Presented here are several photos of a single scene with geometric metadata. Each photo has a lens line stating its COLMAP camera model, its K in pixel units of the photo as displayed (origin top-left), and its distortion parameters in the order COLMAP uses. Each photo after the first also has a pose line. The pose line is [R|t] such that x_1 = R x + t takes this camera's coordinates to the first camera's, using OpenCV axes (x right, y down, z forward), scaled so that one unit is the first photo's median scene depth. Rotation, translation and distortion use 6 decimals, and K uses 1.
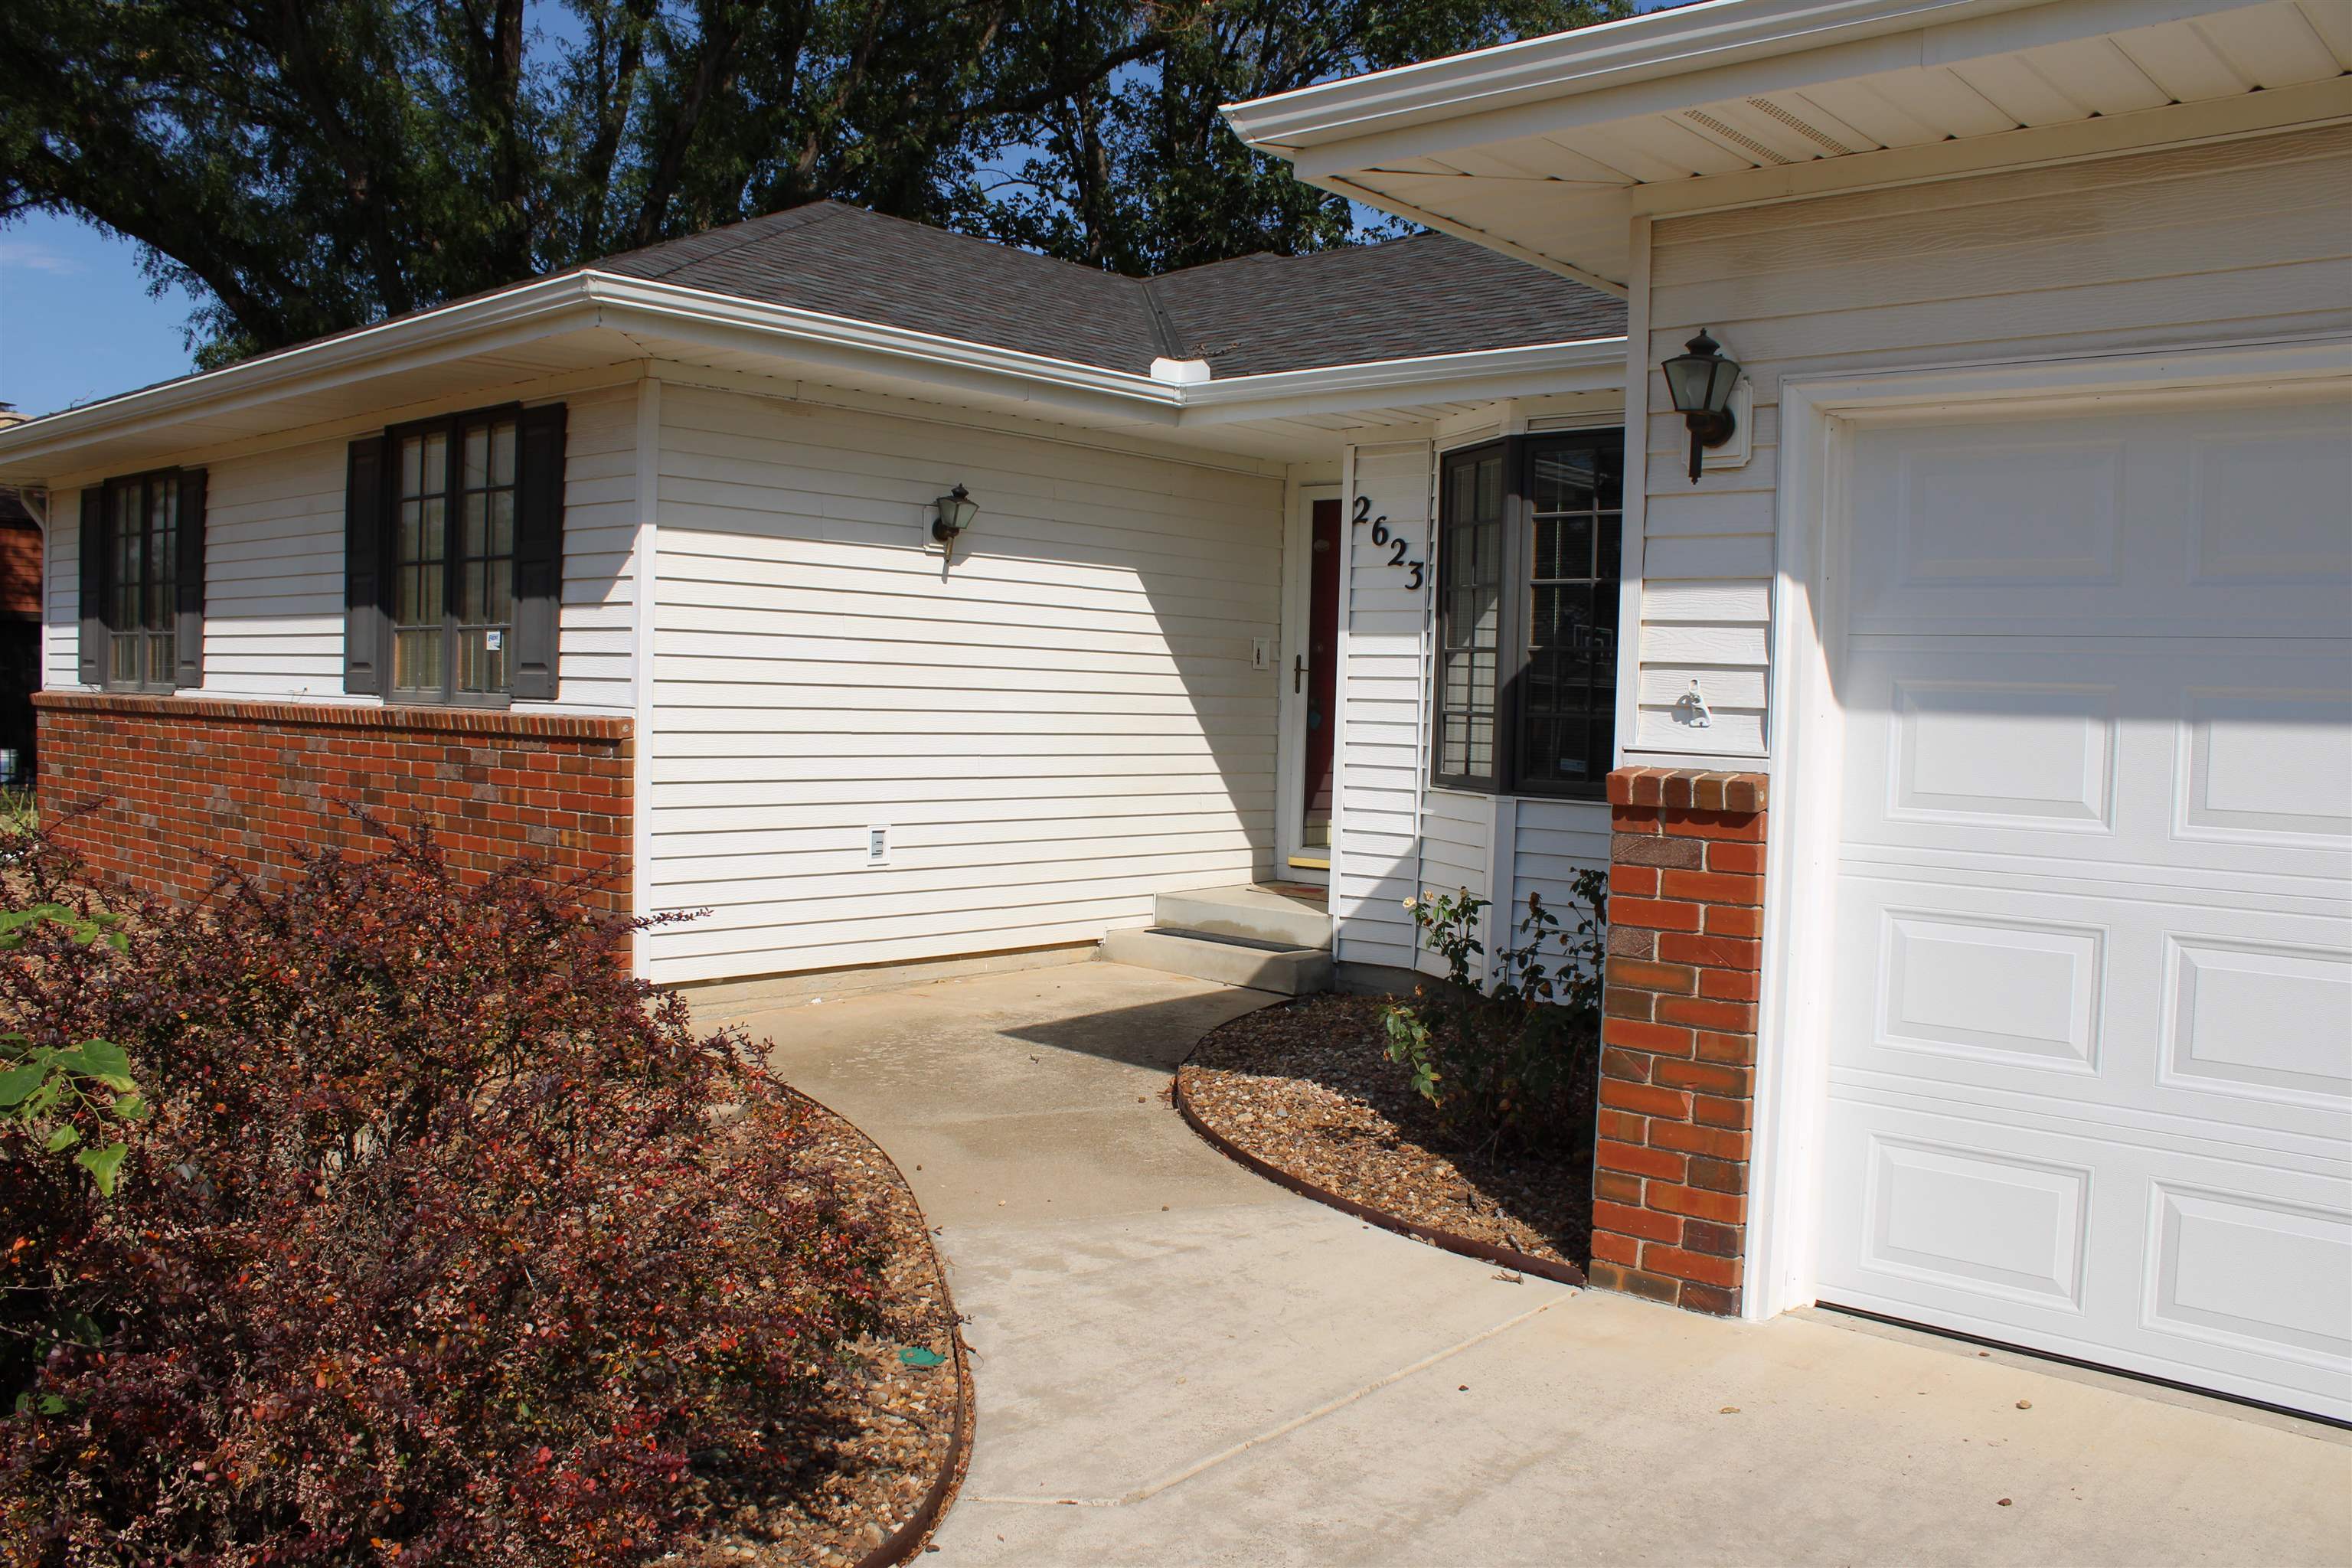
lens RADIAL K [[1927.6, 0, 1176.0], [0, 1927.6, 784.0], [0, 0, 1]] dist [-0.146693, 0.007435]
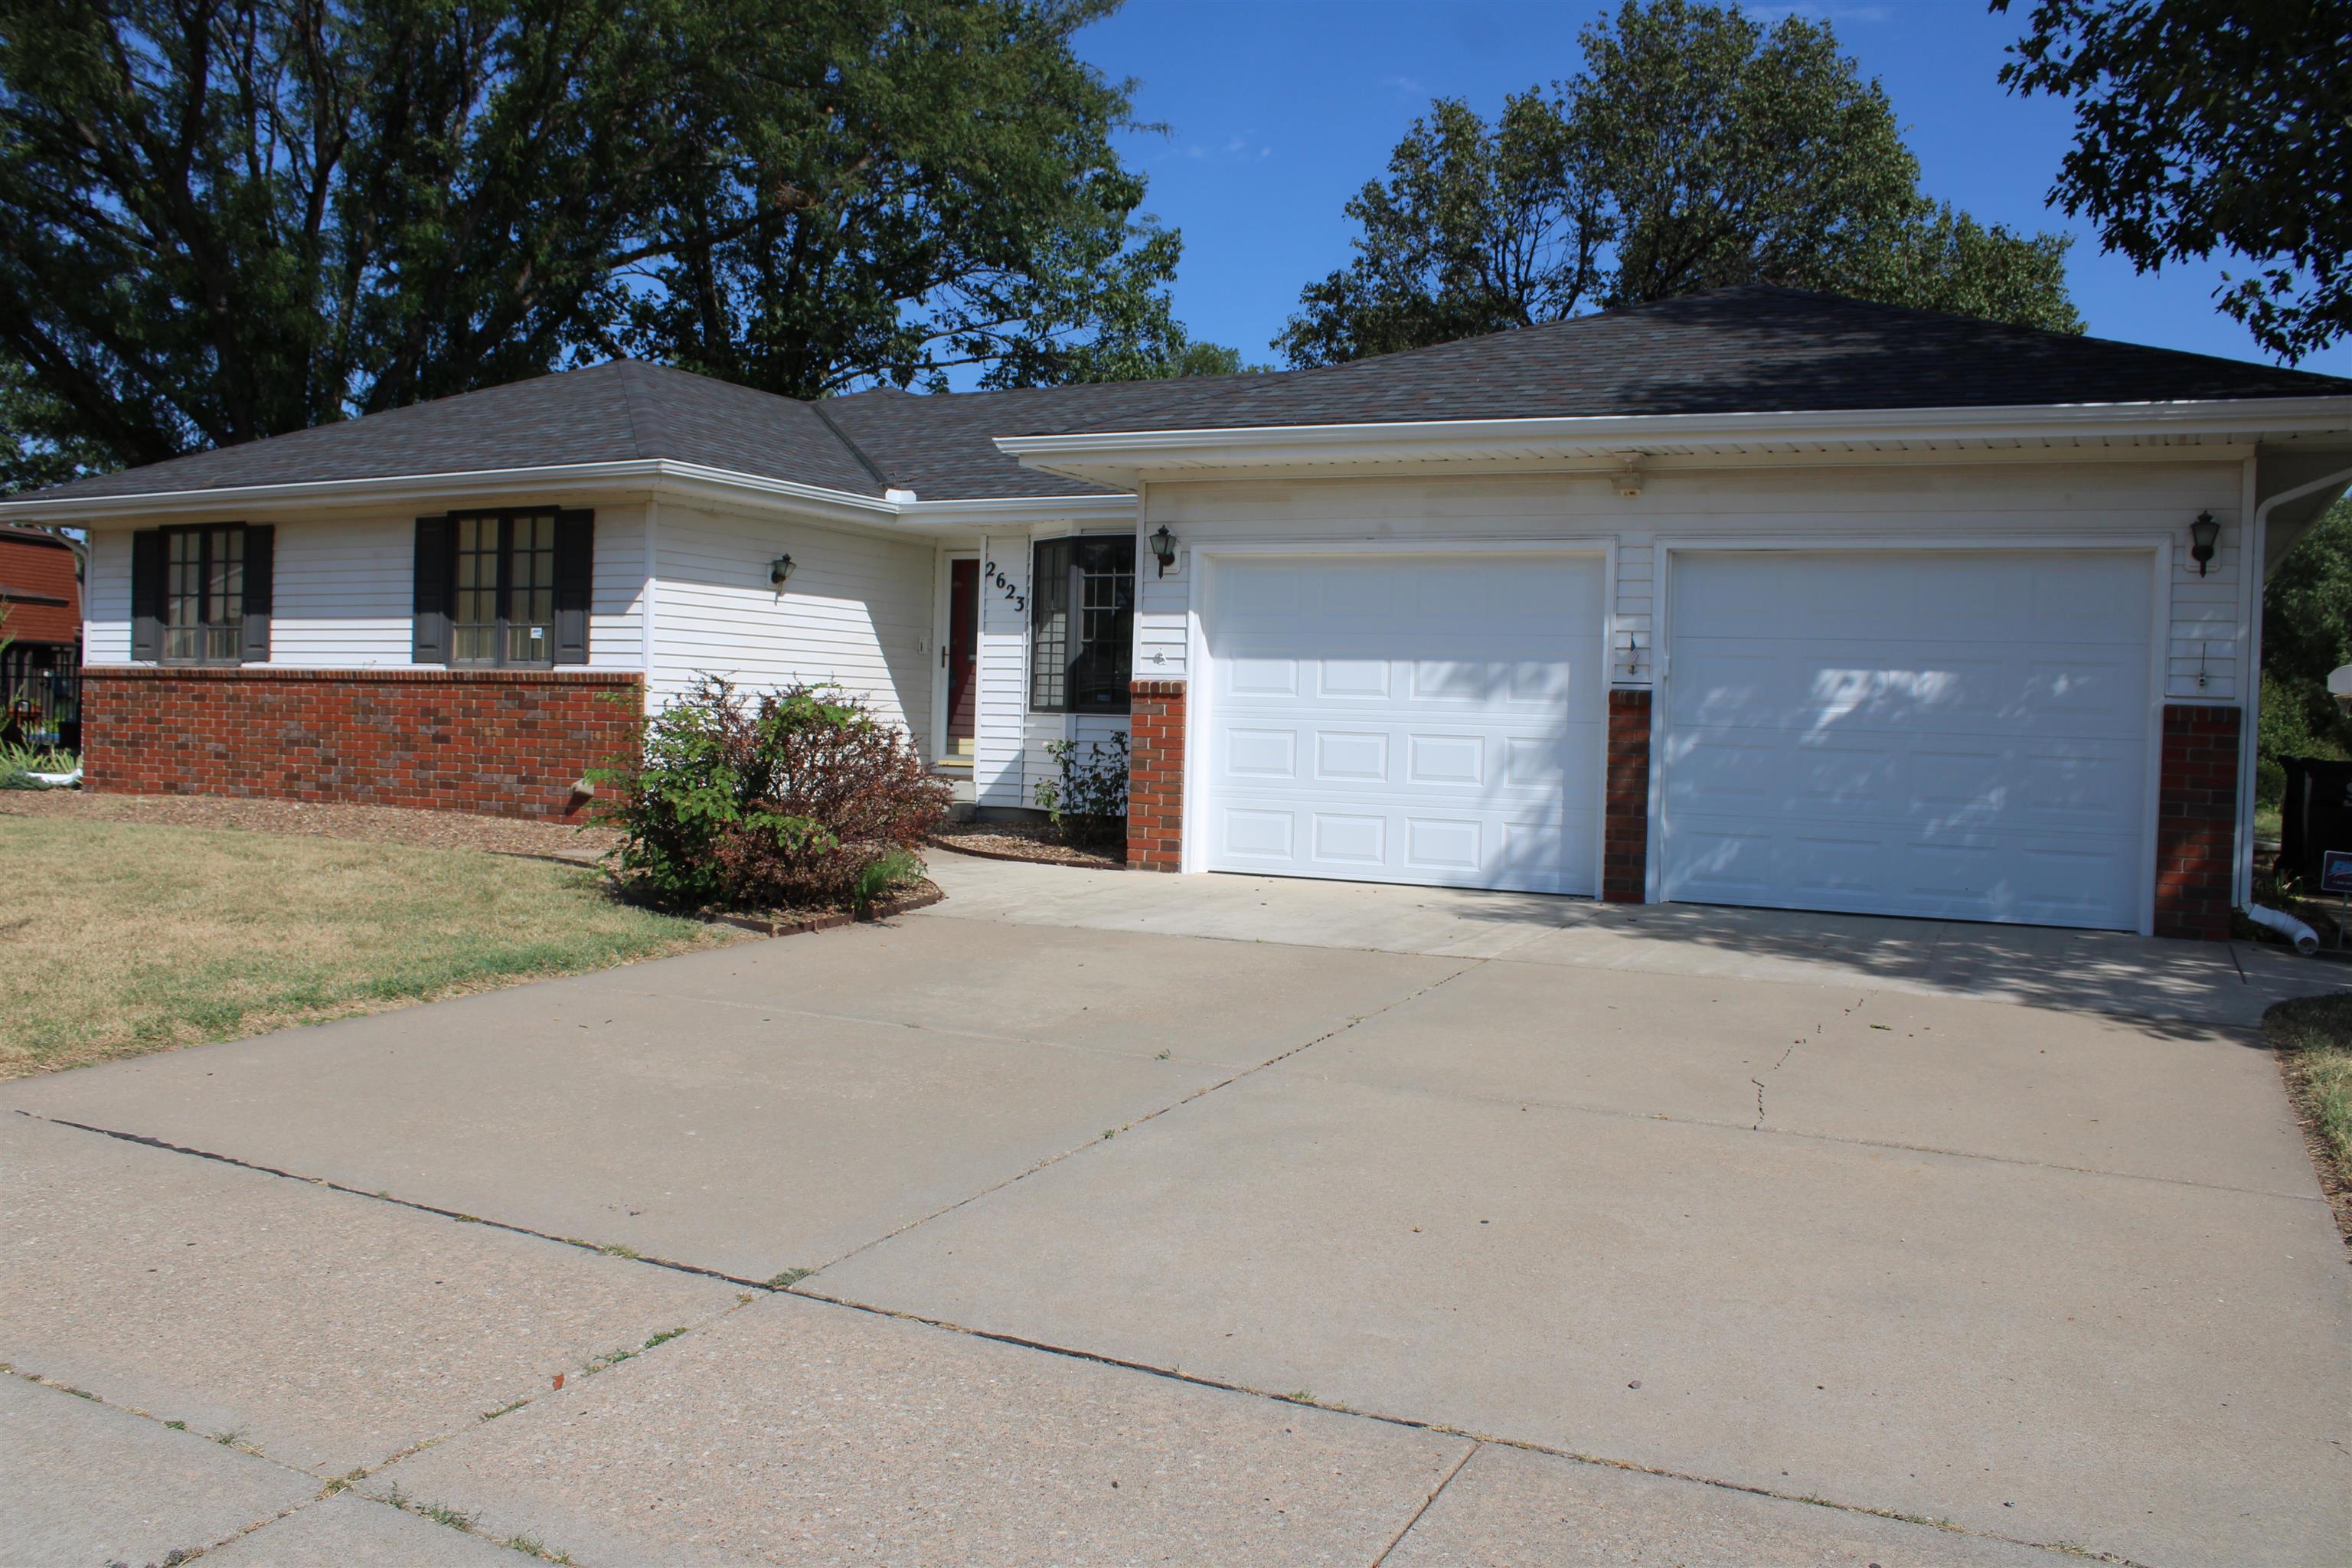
lens RADIAL K [[1927.6, 0, 1176.0], [0, 1927.6, 784.0], [0, 0, 1]] dist [-0.146693, 0.007435]
pose [[0.963449, -0.009664, 0.267716, -0.256853], [0.010915, 0.999935, -0.003186, 0.084977], [-0.267668, 0.005992, 0.963493, -0.954917]]
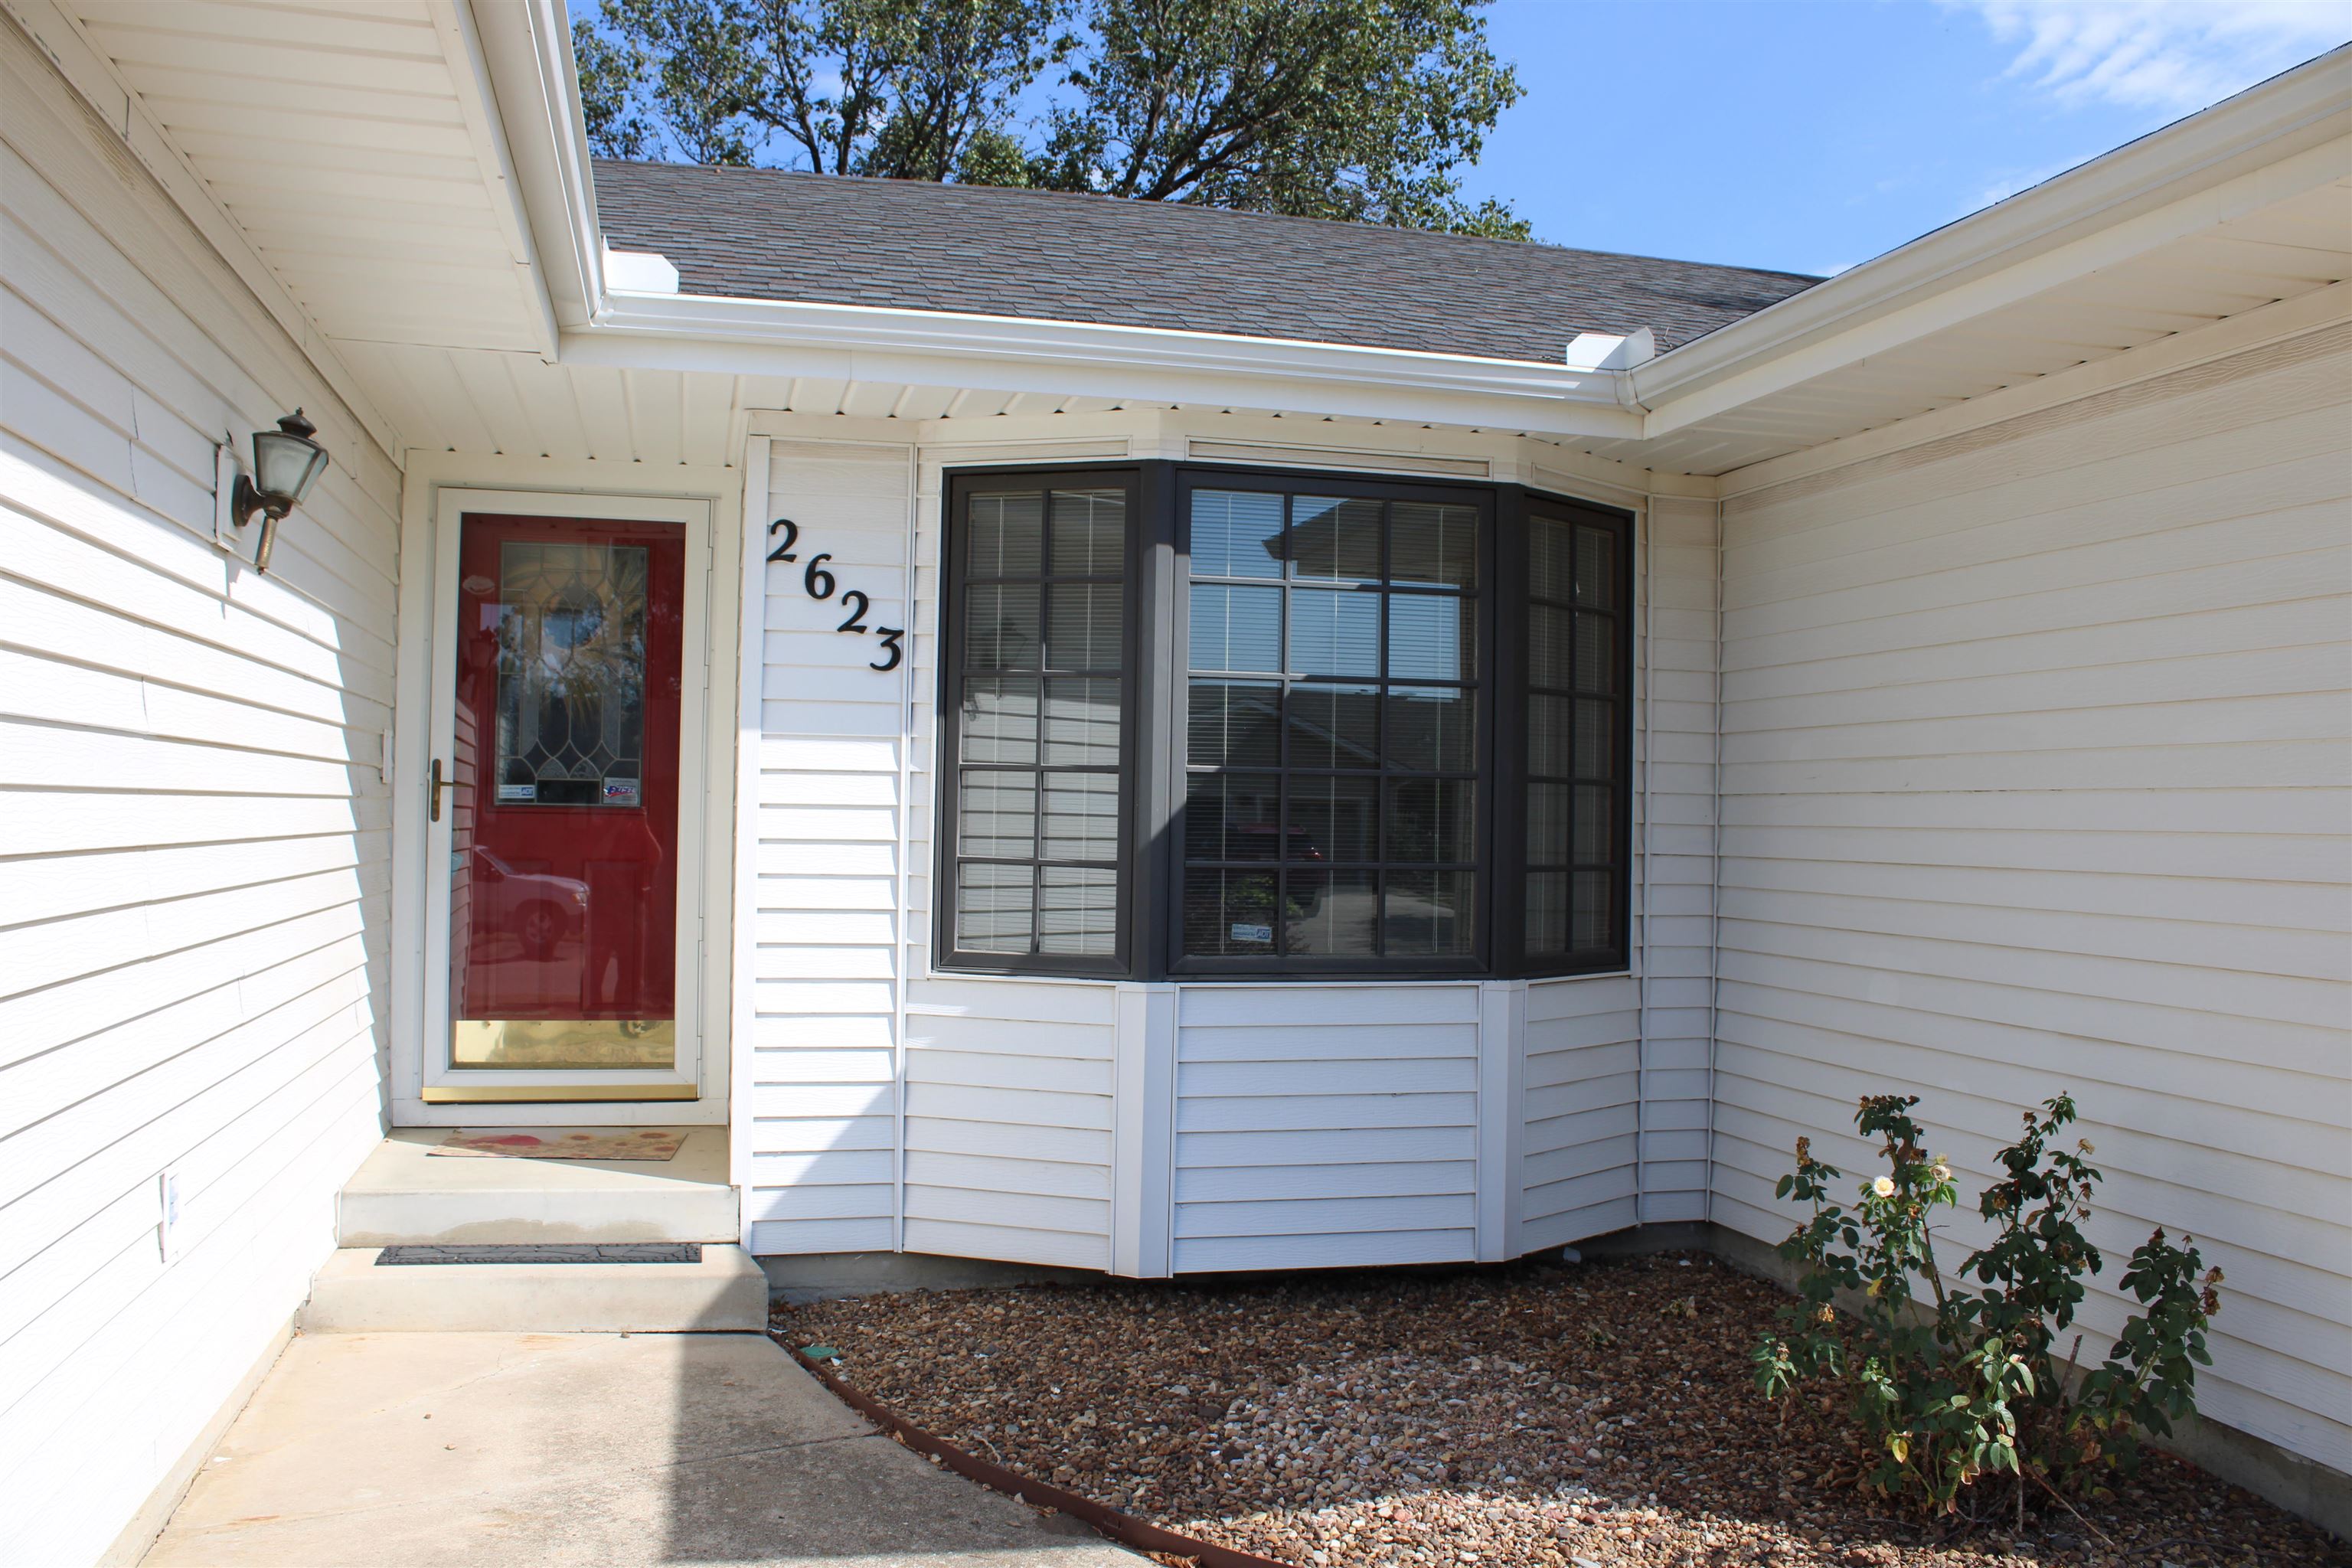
lens RADIAL K [[1927.6, 0, 1176.0], [0, 1927.6, 784.0], [0, 0, 1]] dist [-0.146693, 0.007435]
pose [[0.552242, -0.002102, 0.833681, -0.383449], [0.034920, 0.999178, -0.020612, -0.048128], [-0.832952, 0.040494, 0.551862, 0.586408]]
